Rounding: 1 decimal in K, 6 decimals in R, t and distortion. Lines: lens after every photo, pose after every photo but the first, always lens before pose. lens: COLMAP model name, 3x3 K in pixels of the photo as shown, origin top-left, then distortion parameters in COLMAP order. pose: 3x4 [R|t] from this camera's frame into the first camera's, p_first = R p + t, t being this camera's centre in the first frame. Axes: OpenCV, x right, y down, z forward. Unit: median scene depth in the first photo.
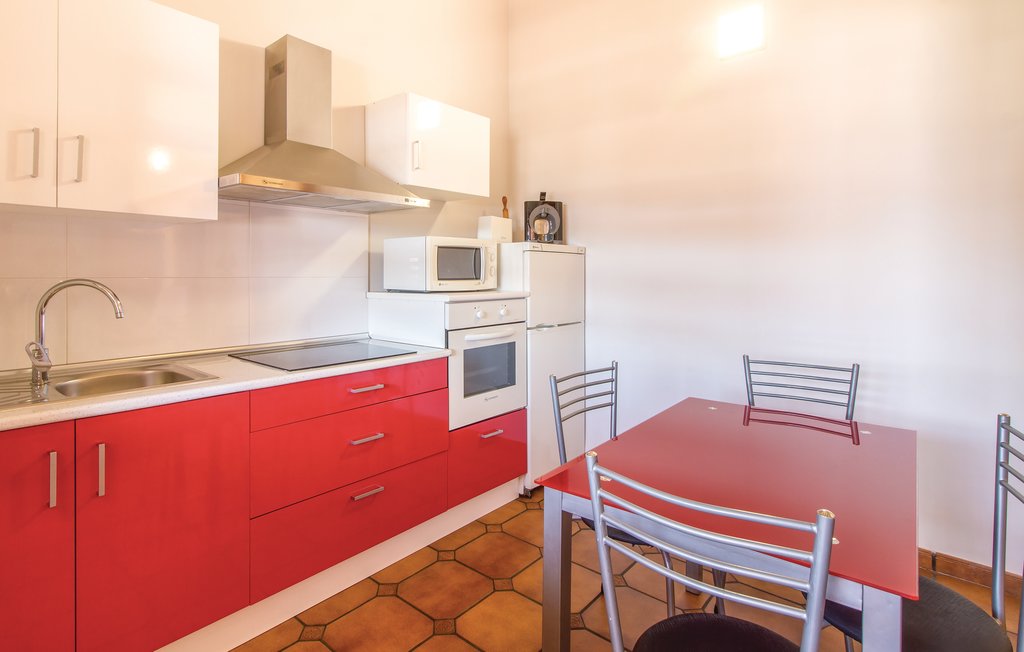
lens RADIAL K [[507.6, 0, 512.1], [0, 507.6, 279.7], [0, 0, 1]] dist [0.000243, -0.000037]
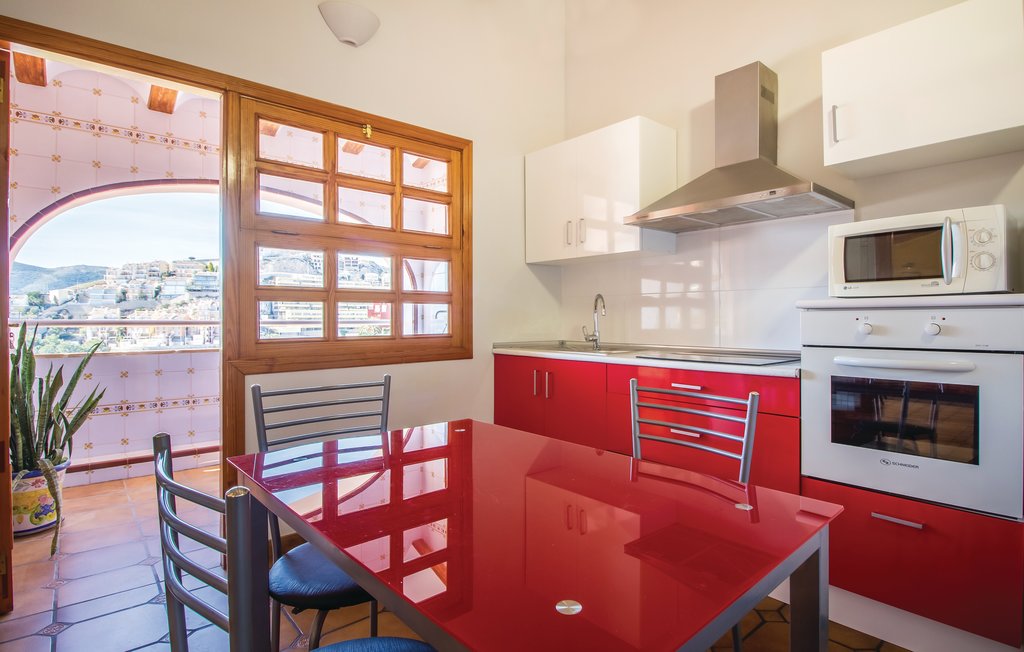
lens RADIAL K [[506.5, 0, 519.0], [0, 506.5, 311.2], [0, 0, 1]] dist [0.000027, -0.000265]
pose [[-0.154941, -0.009793, -0.987875, 0.688174], [0.000802, 0.999949, -0.010039, 0.052244], [0.987923, -0.002348, -0.154925, 0.664532]]
